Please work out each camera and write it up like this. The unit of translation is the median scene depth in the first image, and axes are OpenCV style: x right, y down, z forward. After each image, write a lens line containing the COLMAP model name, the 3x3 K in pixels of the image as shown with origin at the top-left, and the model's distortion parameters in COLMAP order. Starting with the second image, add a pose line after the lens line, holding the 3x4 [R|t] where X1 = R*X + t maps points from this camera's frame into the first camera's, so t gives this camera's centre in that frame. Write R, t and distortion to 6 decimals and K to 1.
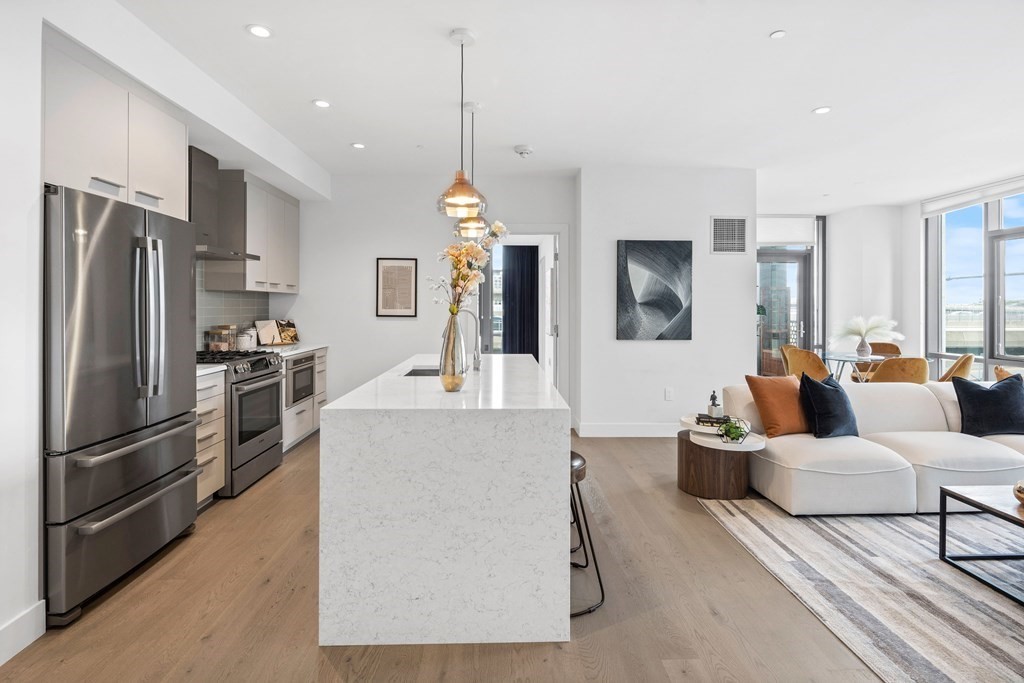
lens RADIAL K [[498.4, 0, 510.7], [0, 498.4, 318.4], [0, 0, 1]] dist [-0.003784, -0.000846]
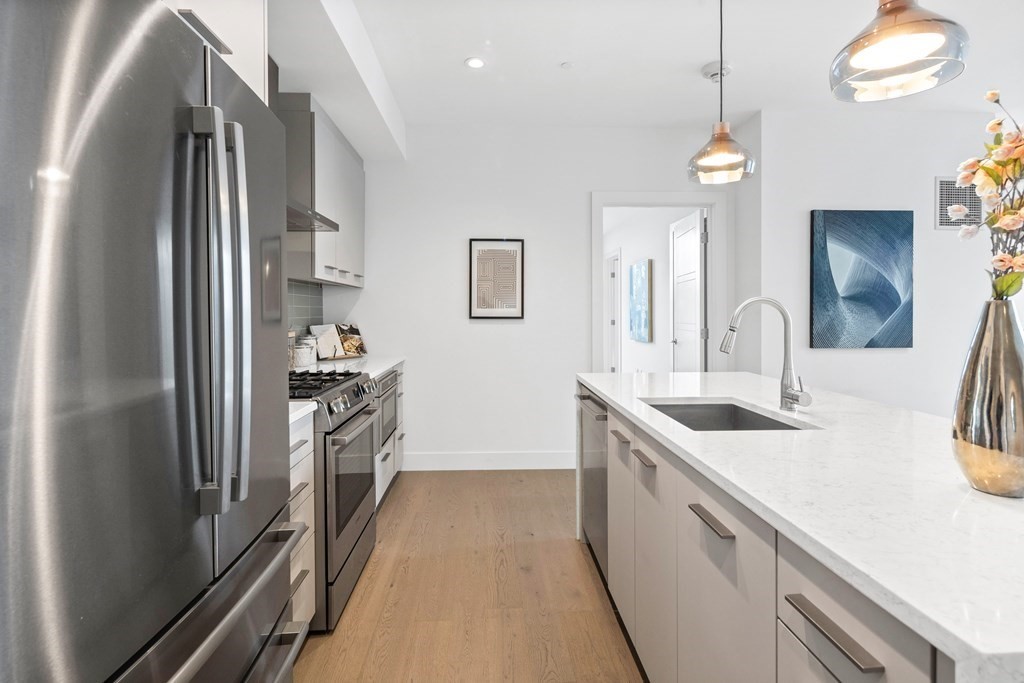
lens RADIAL K [[500.8, 0, 509.3], [0, 500.8, 325.9], [0, 0, 1]] dist [-0.001213, -0.001179]
pose [[0.999930, -0.006979, 0.009581, -0.232191], [0.006943, 0.999969, 0.003804, 0.004824], [-0.009607, -0.003737, 0.999947, 0.277990]]
